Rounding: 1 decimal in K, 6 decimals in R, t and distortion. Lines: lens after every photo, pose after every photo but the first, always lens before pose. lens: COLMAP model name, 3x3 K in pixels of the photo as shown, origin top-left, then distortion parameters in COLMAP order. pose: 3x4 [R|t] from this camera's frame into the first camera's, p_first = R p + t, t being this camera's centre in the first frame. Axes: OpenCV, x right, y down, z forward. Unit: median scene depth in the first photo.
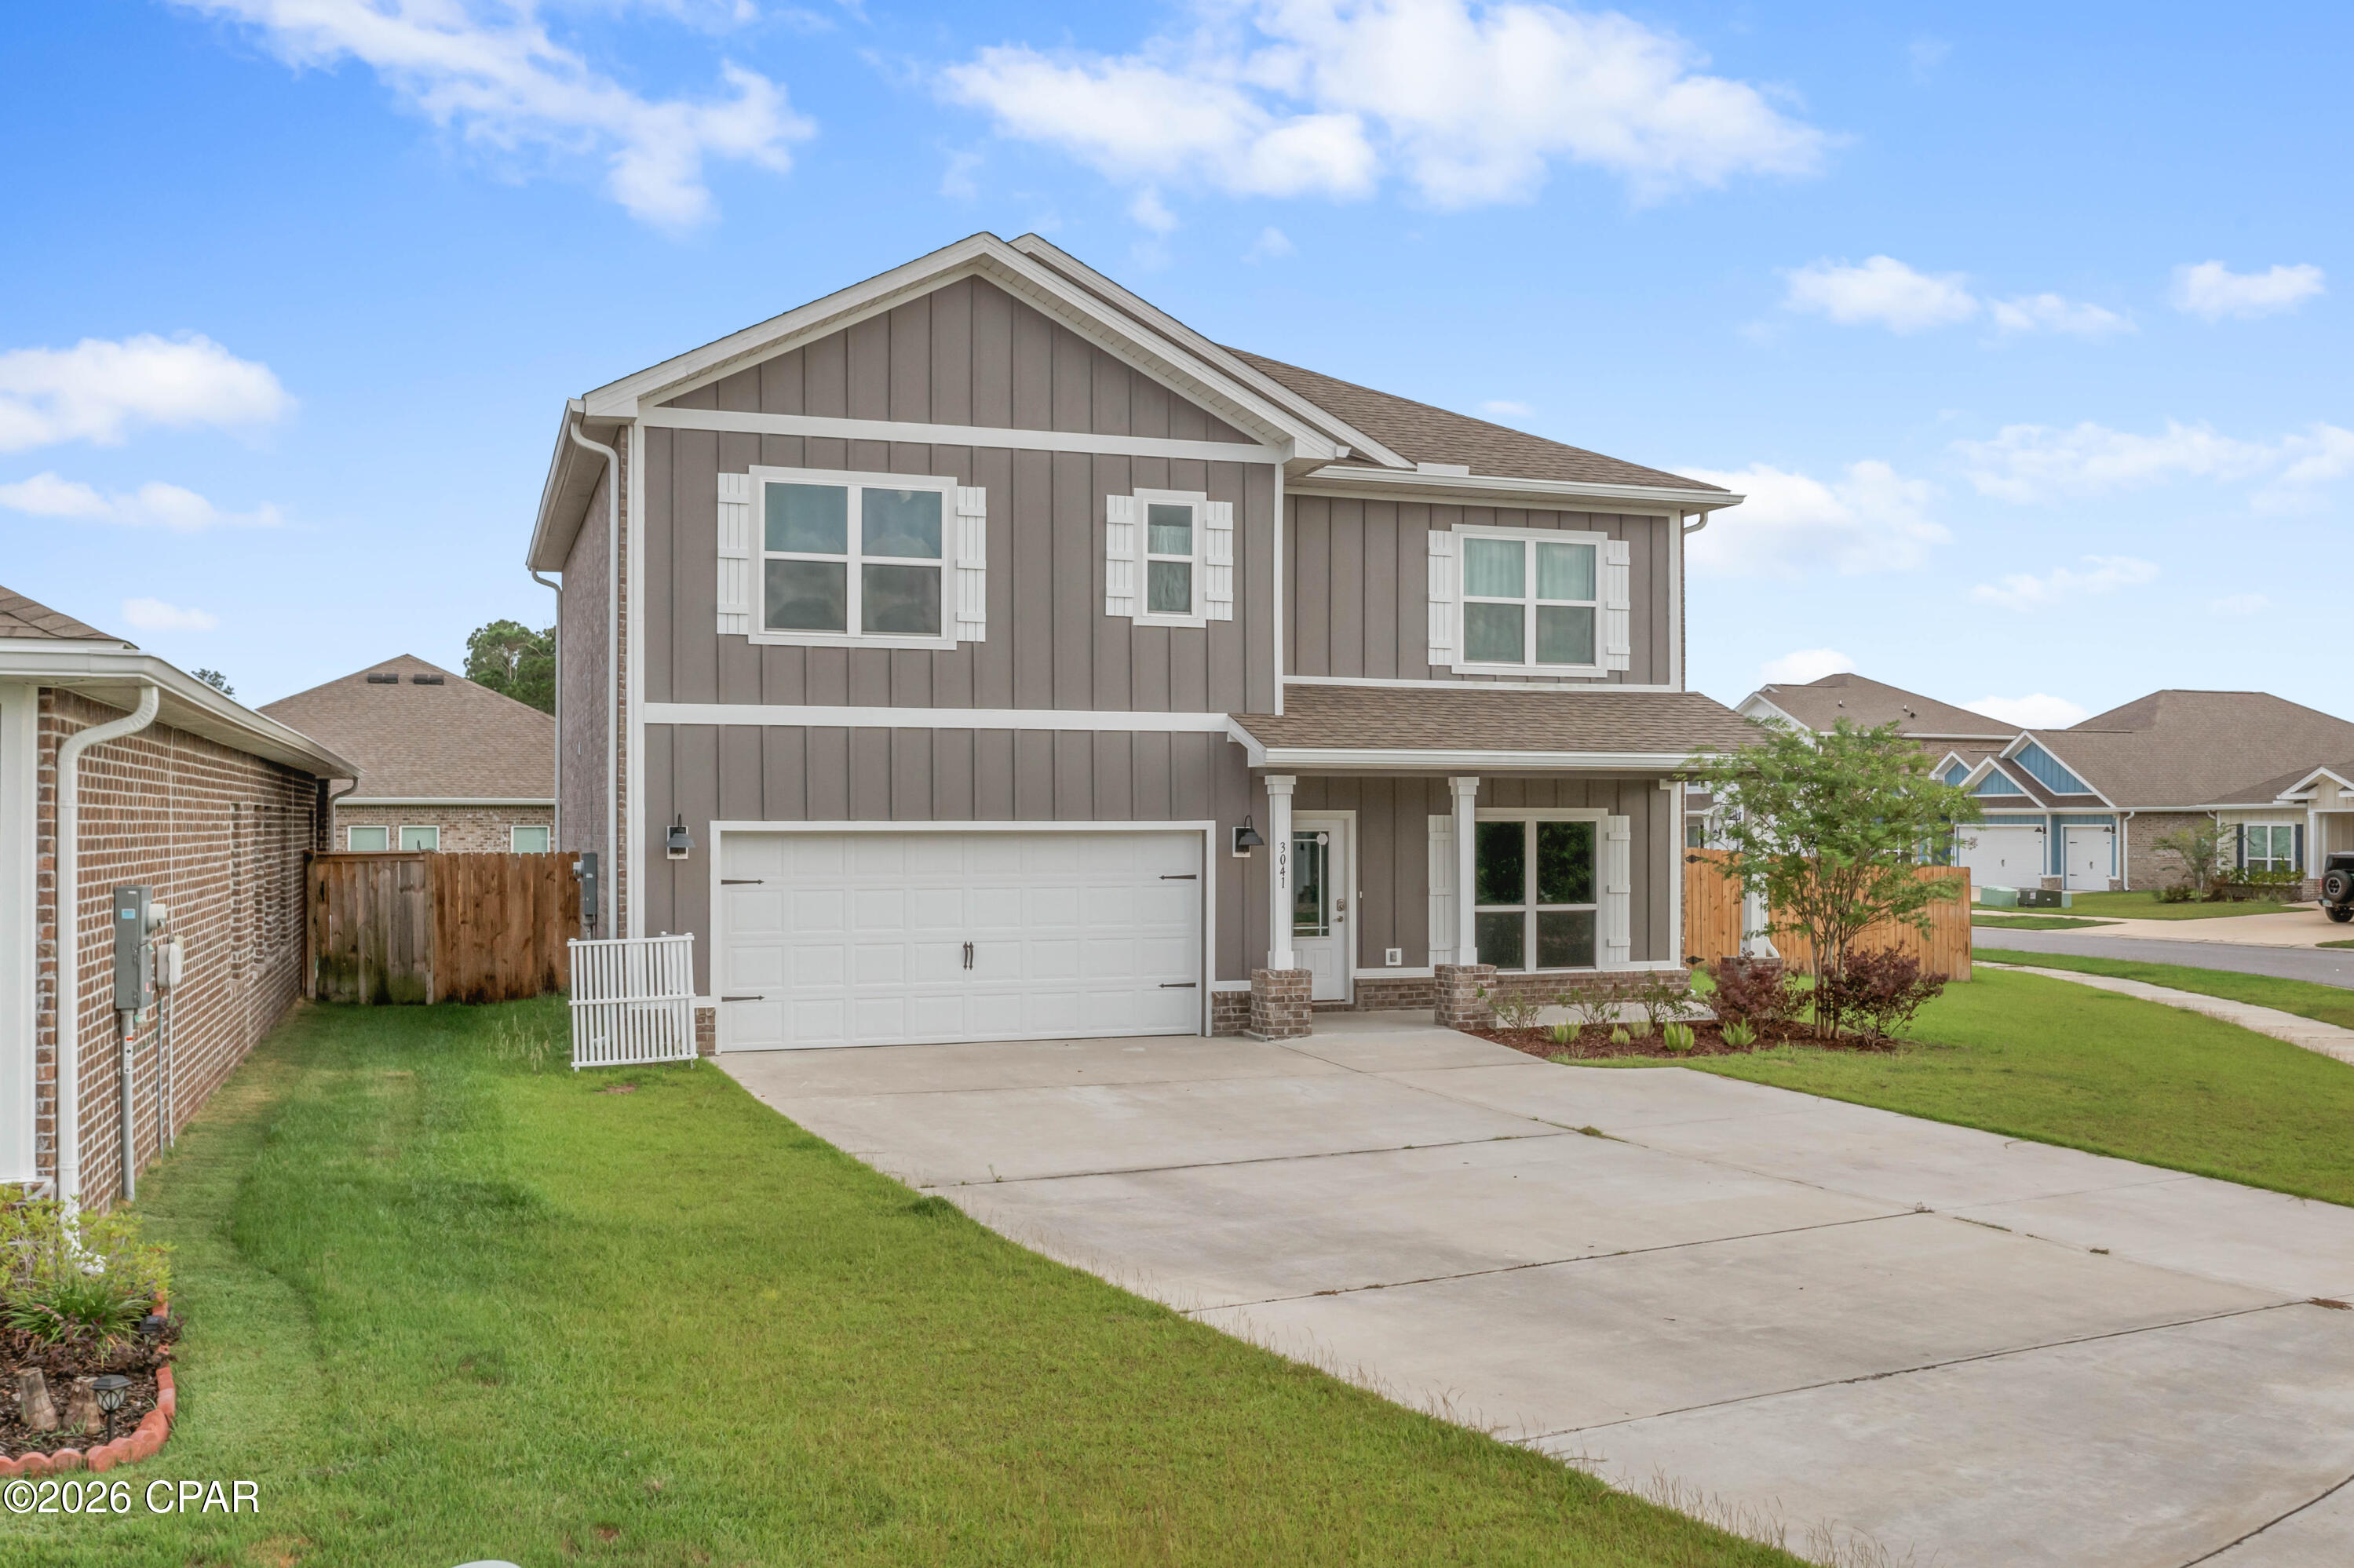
lens RADIAL K [[2172.9, 0, 1275.1], [0, 2172.9, 823.0], [0, 0, 1]] dist [-0.002855, 0.008073]
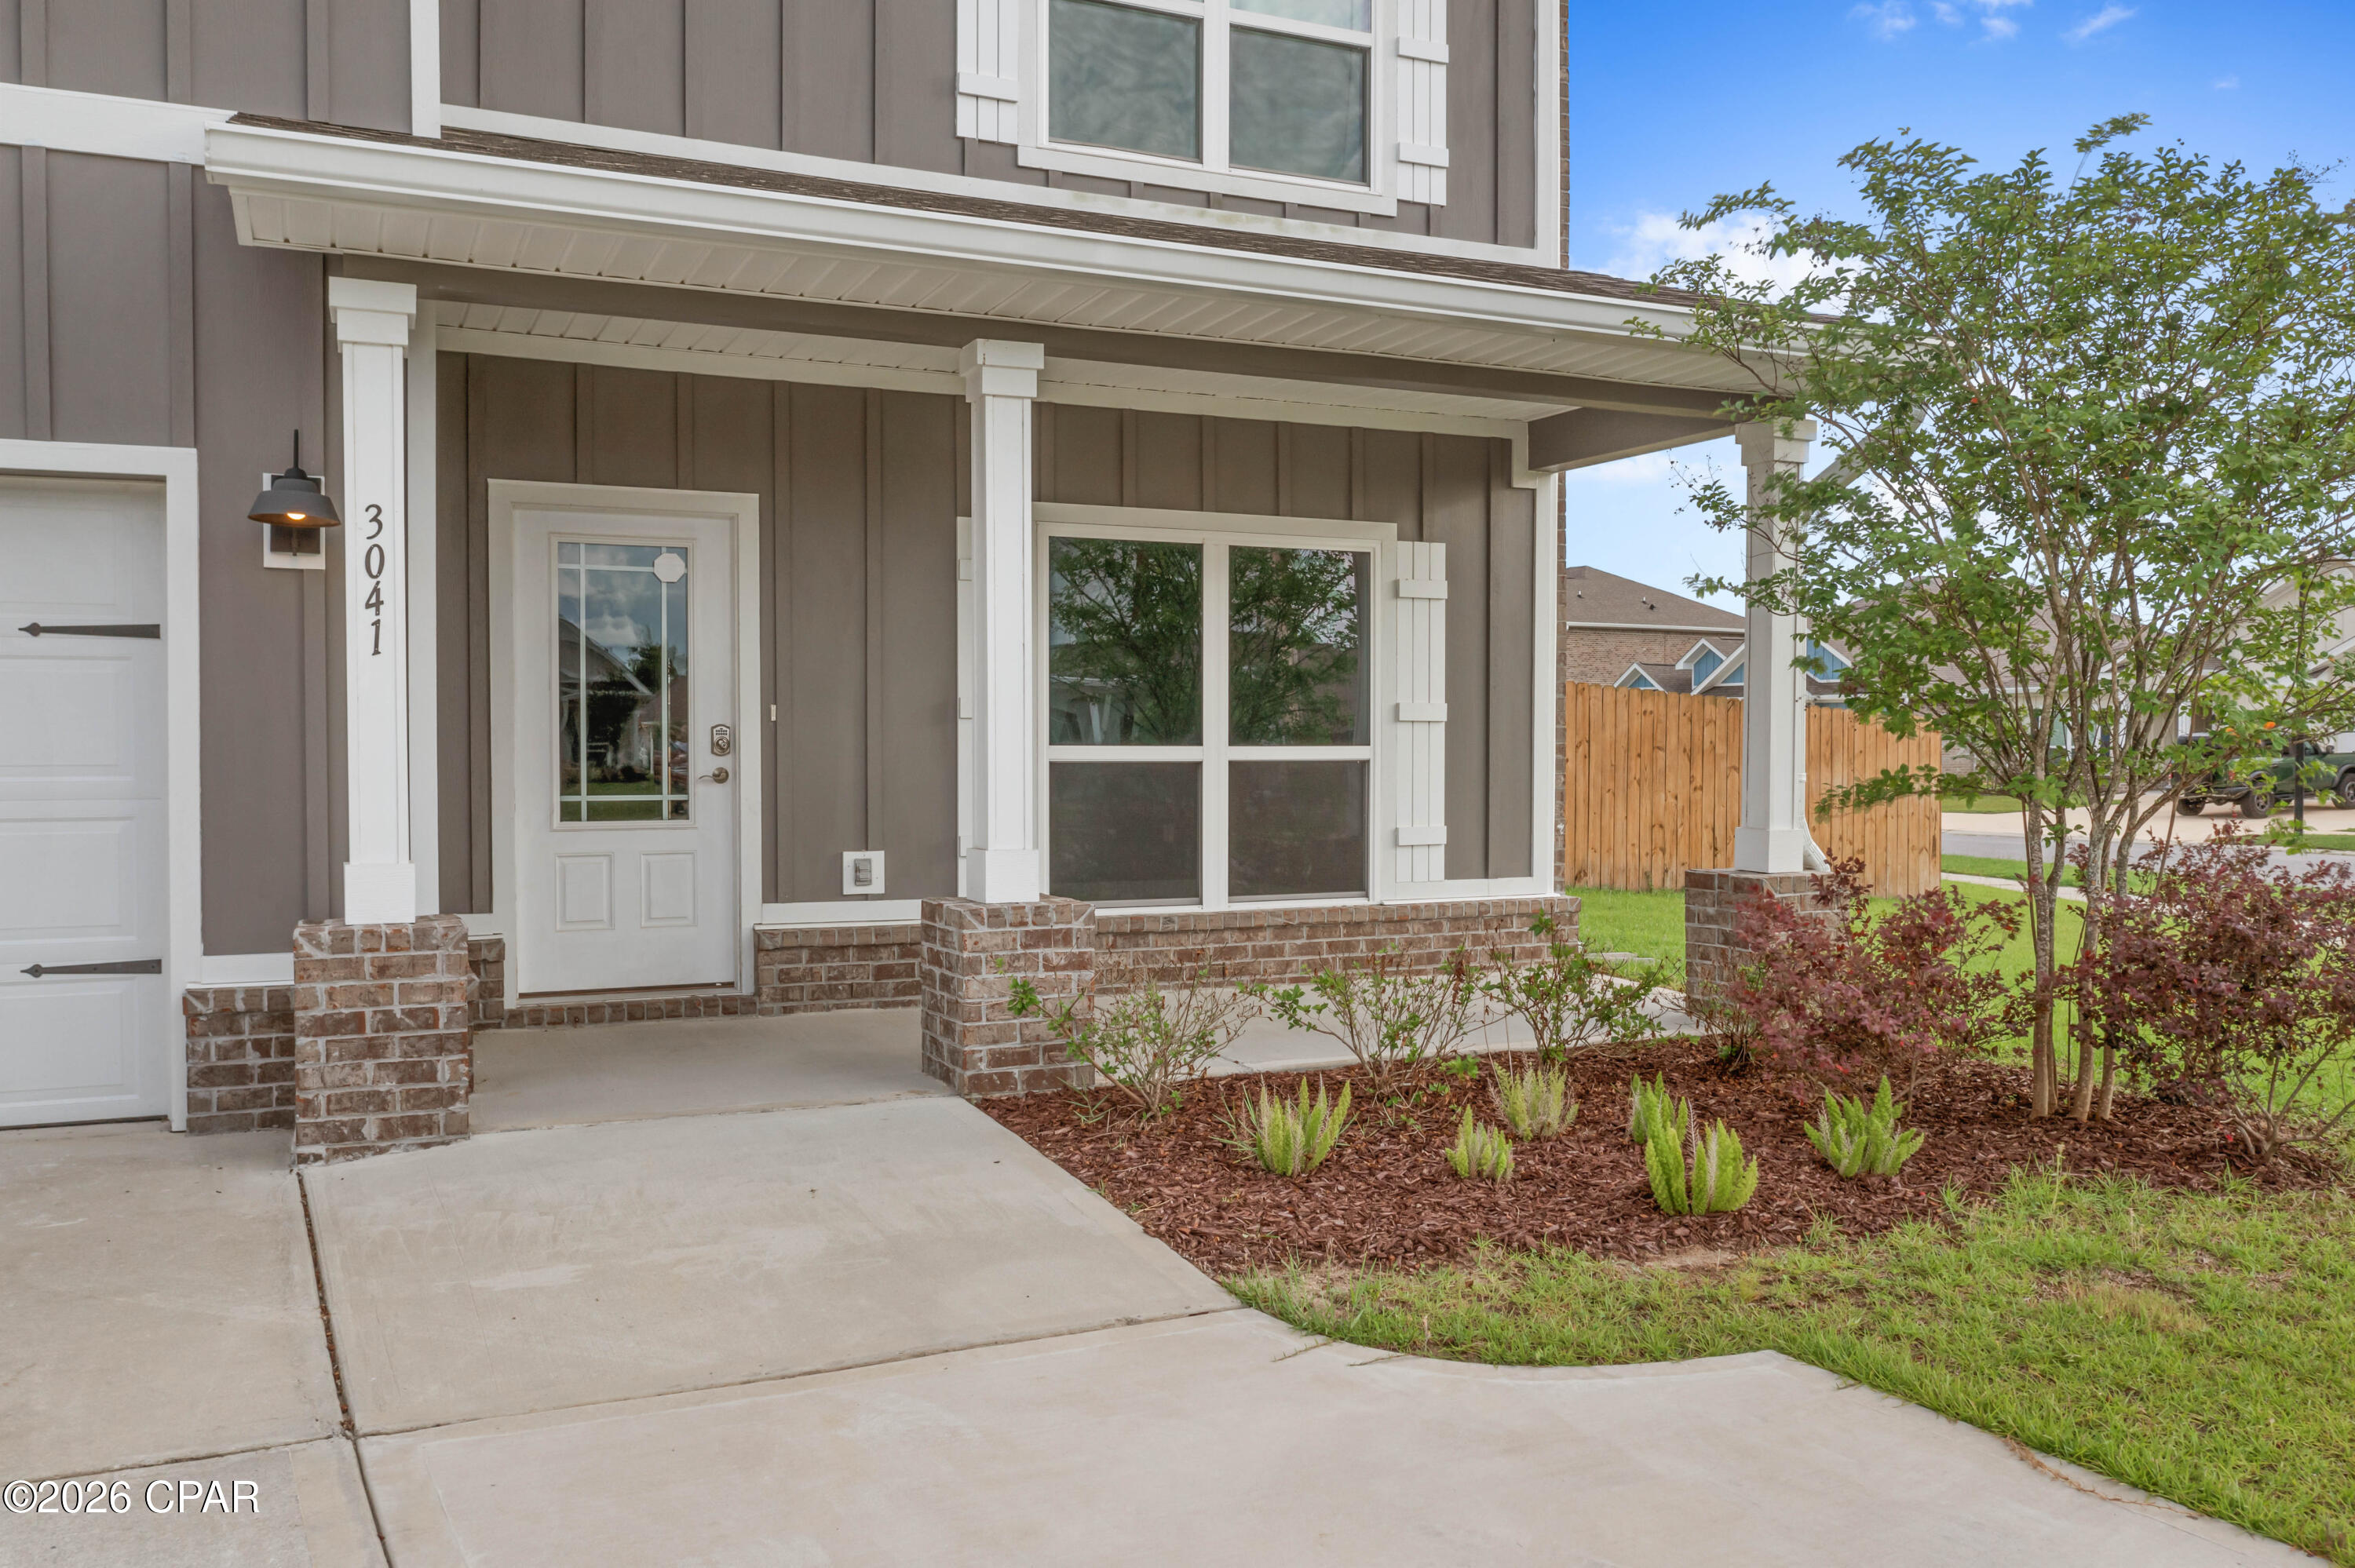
lens RADIAL K [[1861.1, 0, 1177.5], [0, 1861.1, 784.0], [0, 0, 1]] dist [-0.013309, -0.002898]
pose [[0.997653, 0.000680, 0.068465, 0.096110], [-0.002286, 0.999724, 0.023373, 0.040939], [-0.068430, -0.023474, 0.997380, 0.719928]]
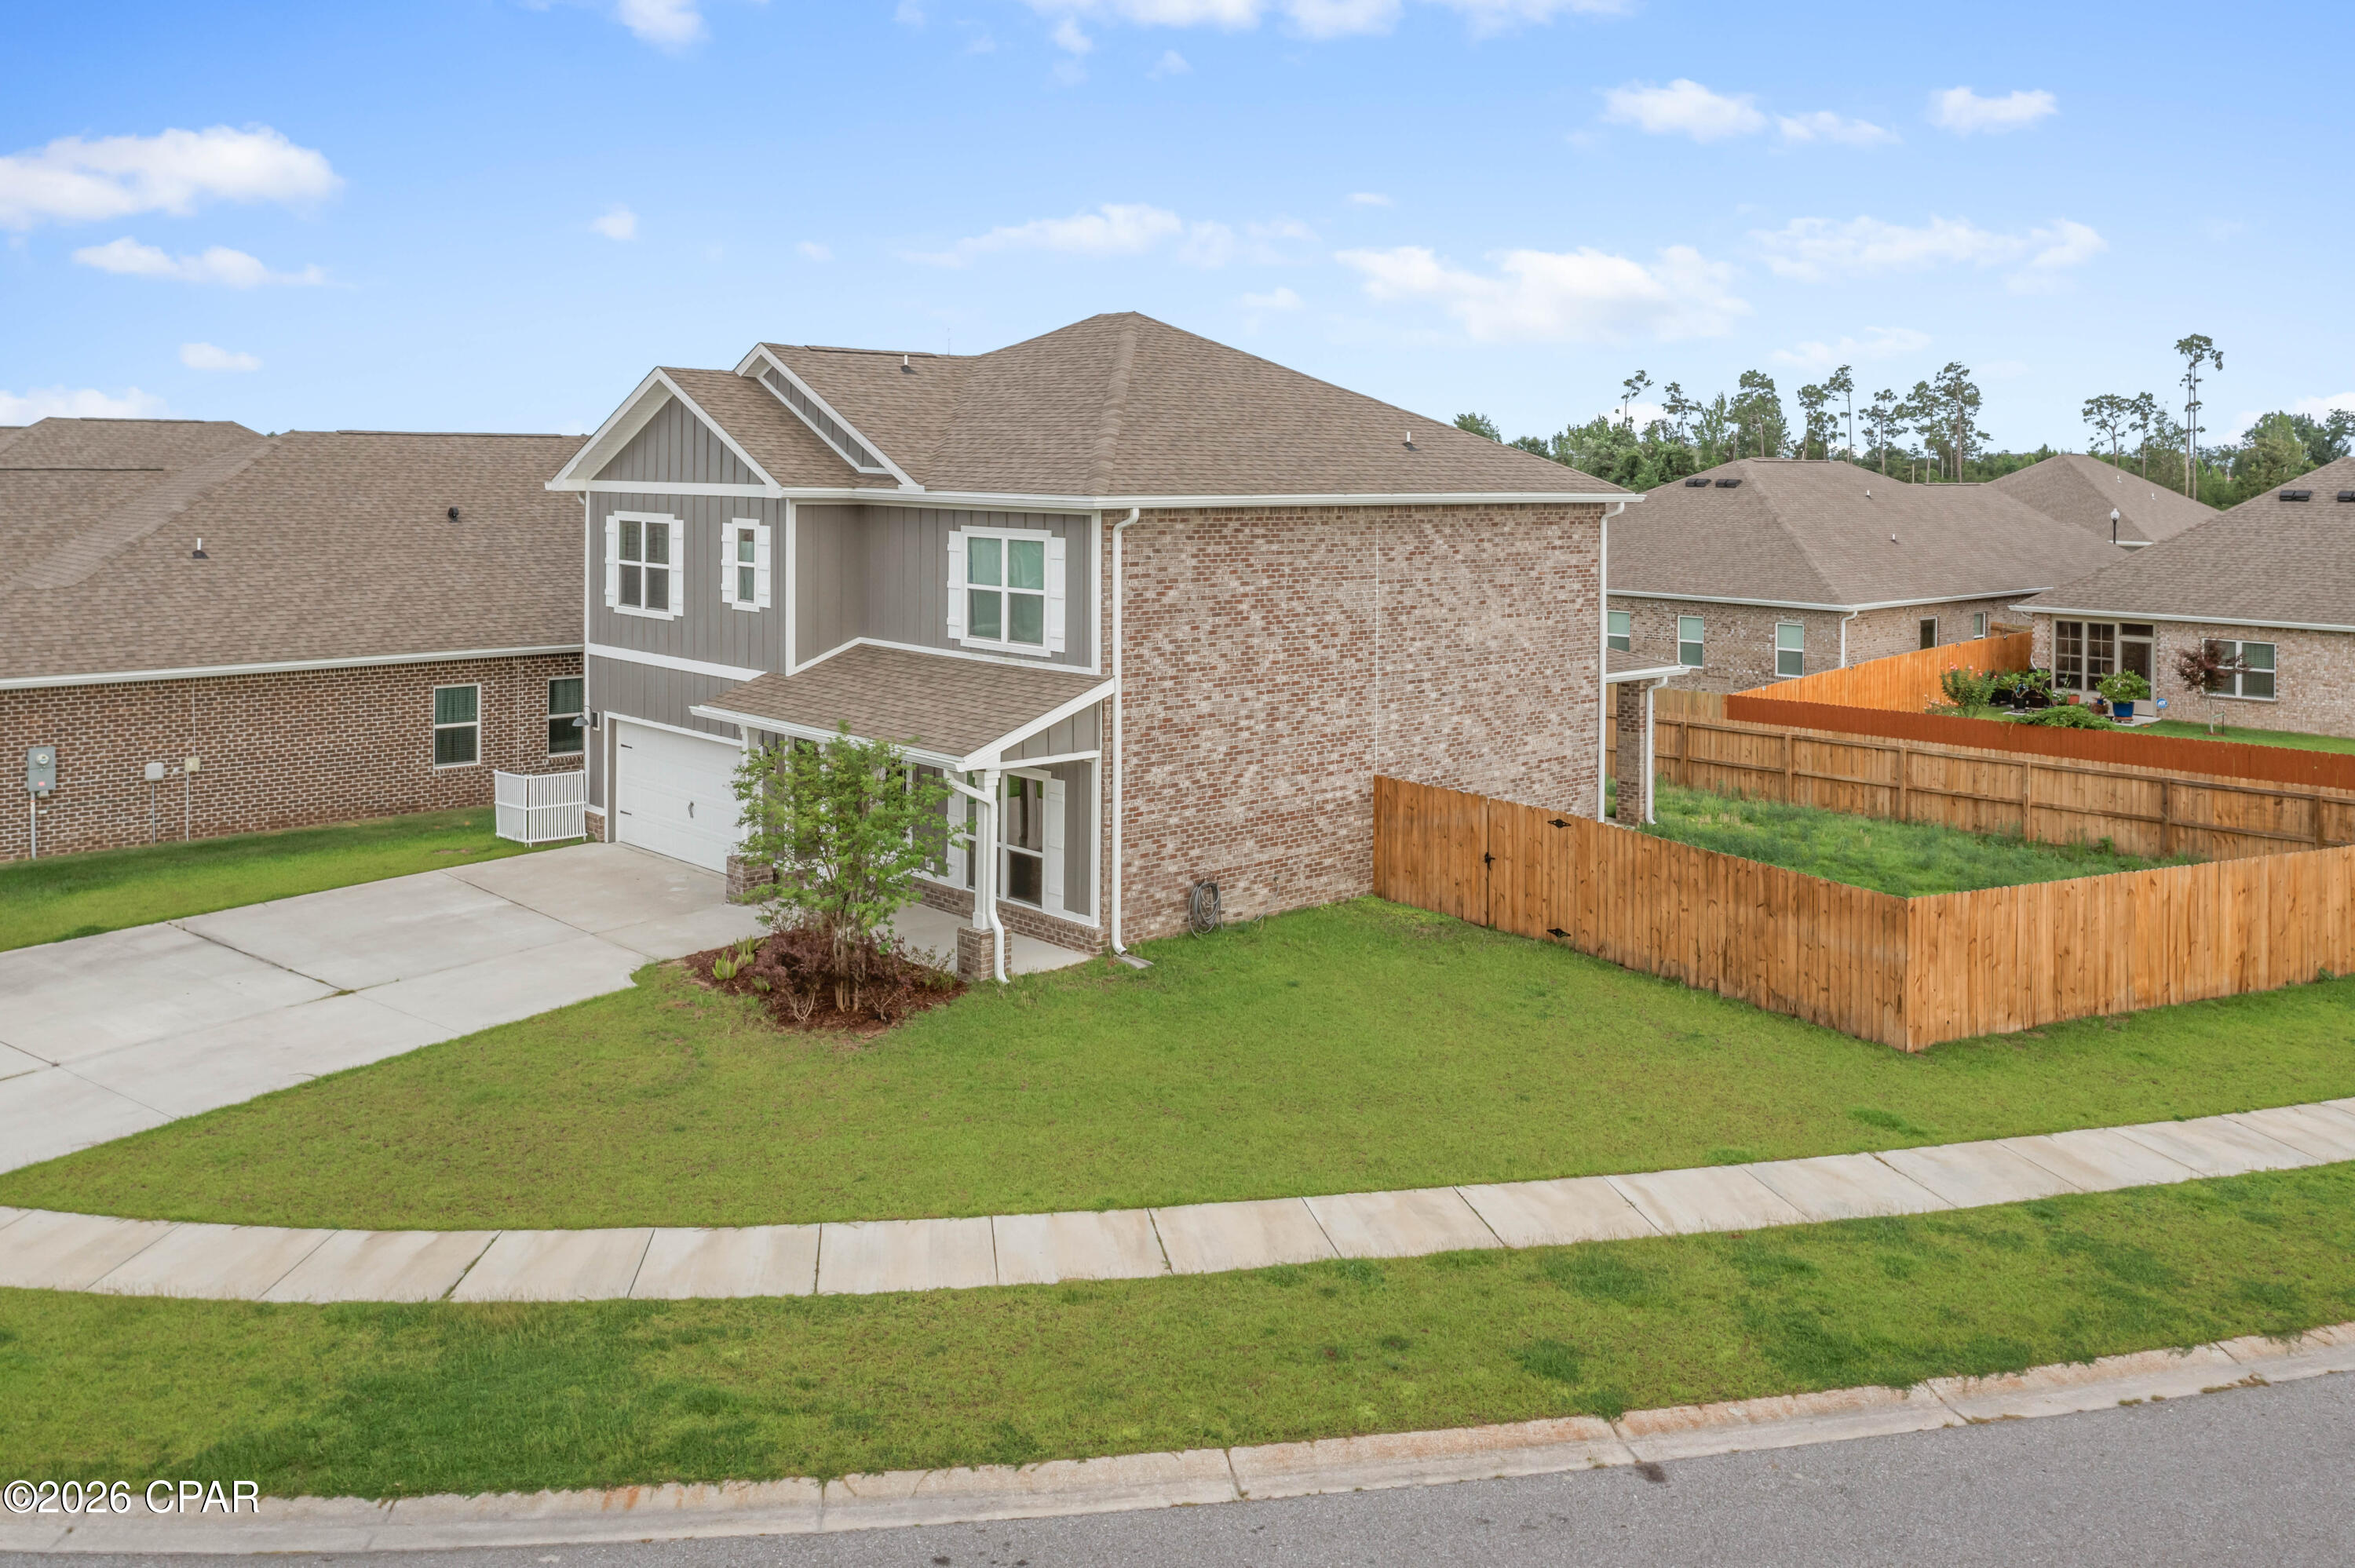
lens RADIAL K [[1884.0, 0, 1175.3], [0, 1884.0, 464.2], [0, 0, 1]] dist [-0.003440, -0.000829]
pose [[0.382638, 0.004606, -0.923887, 1.240133], [-0.011391, 0.999935, 0.000267, -0.192254], [0.923828, 0.010421, 0.382666, 0.770143]]
